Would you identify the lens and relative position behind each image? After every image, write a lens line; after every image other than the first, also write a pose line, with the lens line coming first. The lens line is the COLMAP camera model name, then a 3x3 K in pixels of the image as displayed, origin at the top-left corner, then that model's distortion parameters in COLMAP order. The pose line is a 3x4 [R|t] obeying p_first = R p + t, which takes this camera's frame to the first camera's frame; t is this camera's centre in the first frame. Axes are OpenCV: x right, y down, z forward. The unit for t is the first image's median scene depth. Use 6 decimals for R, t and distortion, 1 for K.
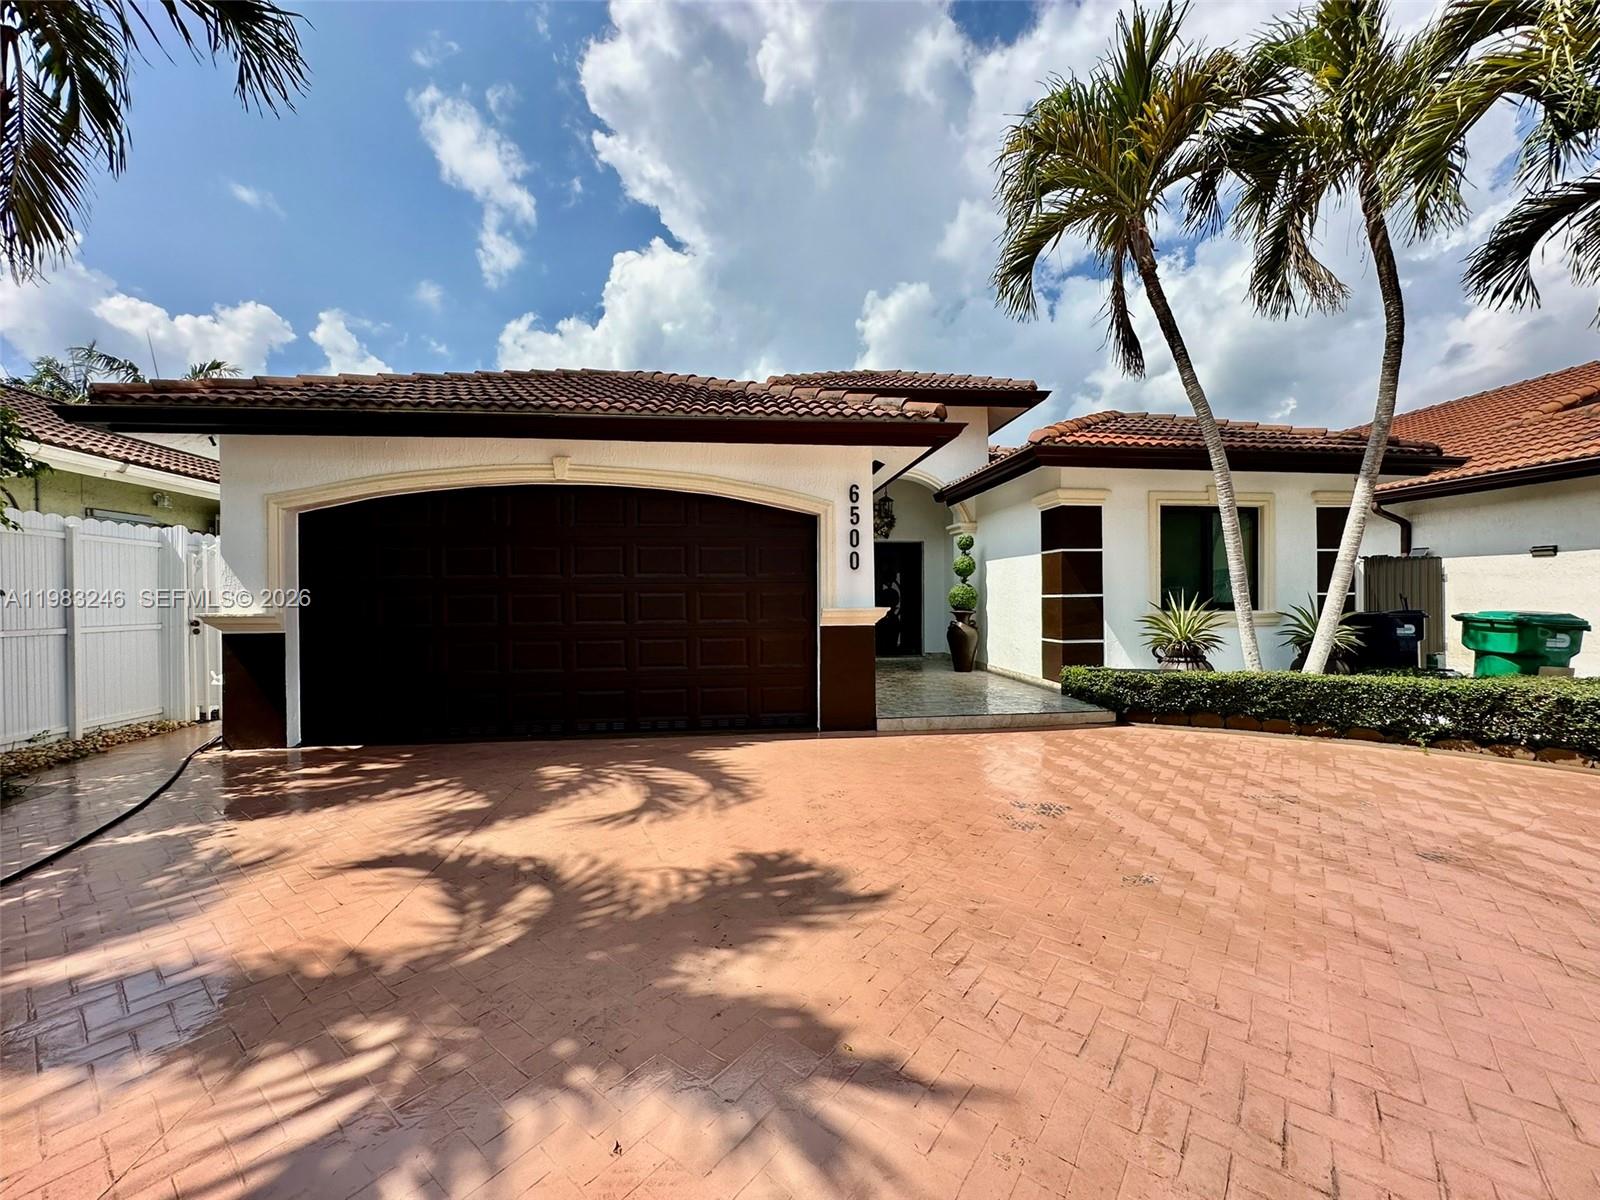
lens RADIAL K [[637.1, 0, 800.0], [0, 637.1, 600.0], [0, 0, 1]] dist [-0.003313, 0.000253]
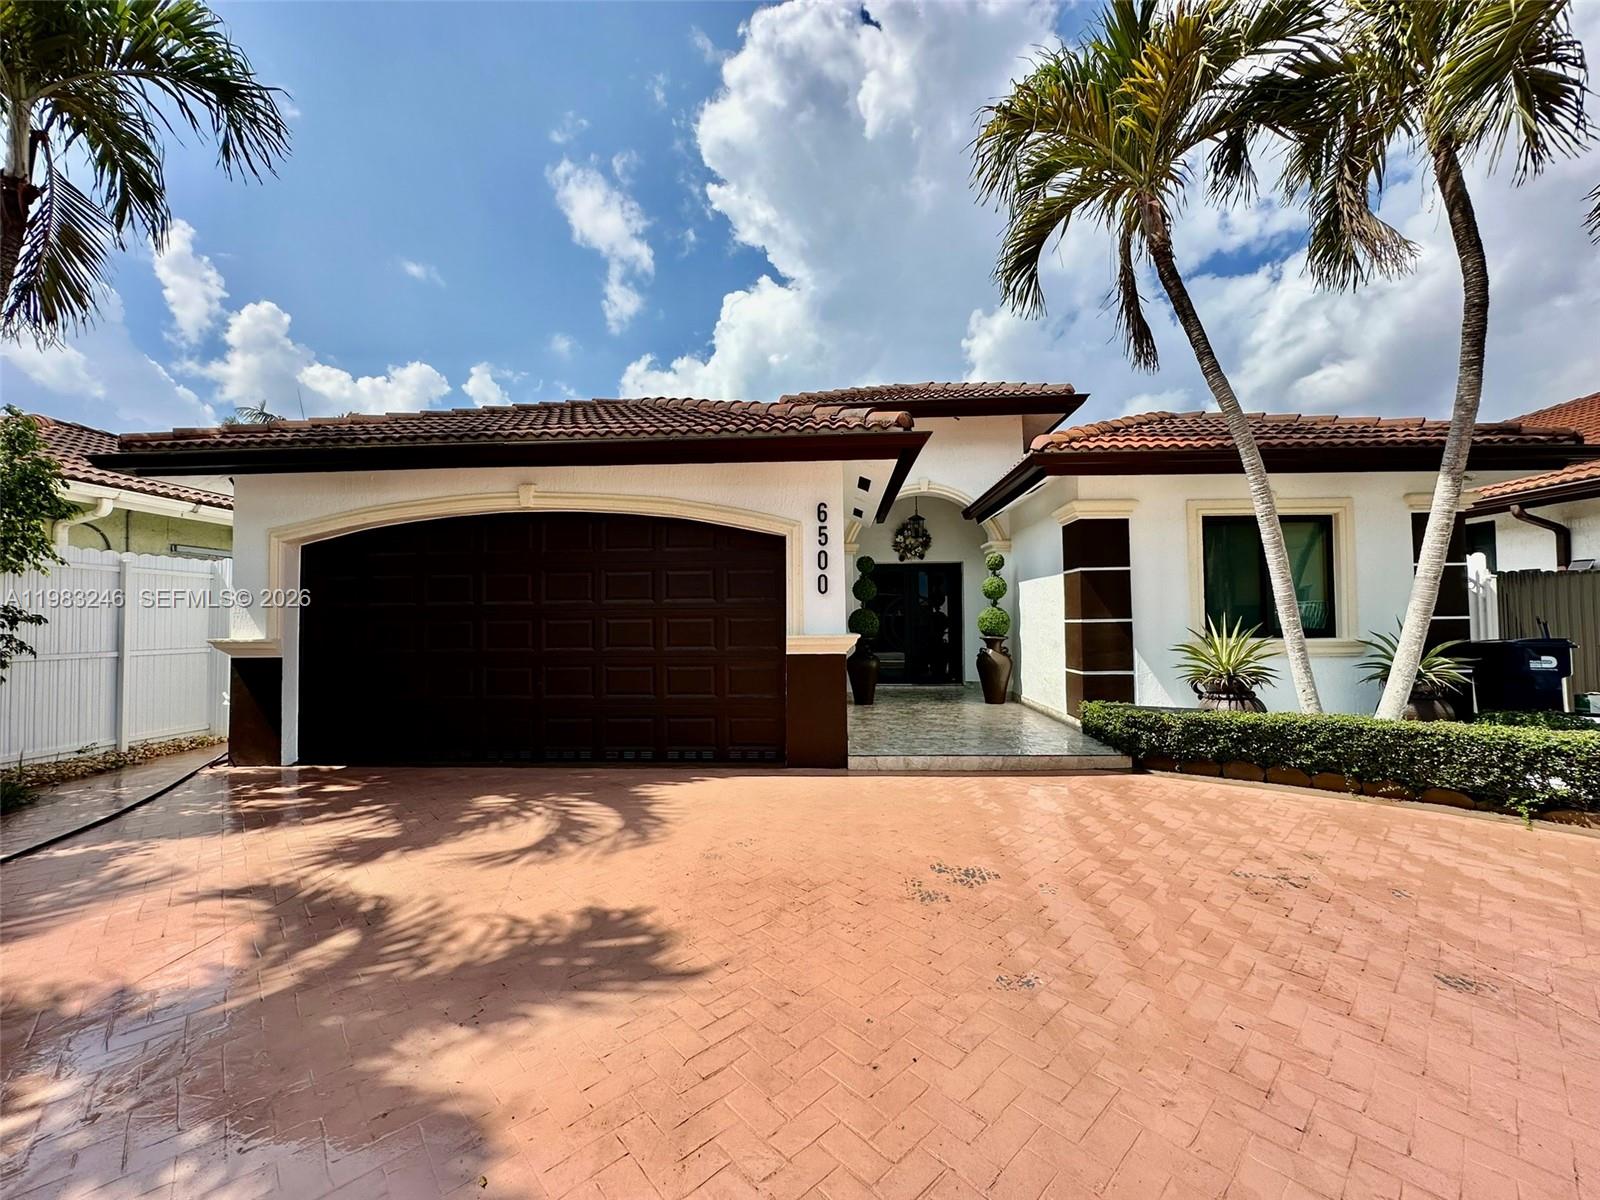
lens RADIAL K [[637.1, 0, 800.0], [0, 637.1, 600.0], [0, 0, 1]] dist [-0.003313, 0.000253]
pose [[0.986789, -0.006666, -0.161872, 0.214048], [0.000782, 0.999337, -0.036387, -0.004791], [0.162008, 0.035780, 0.986141, 0.082109]]
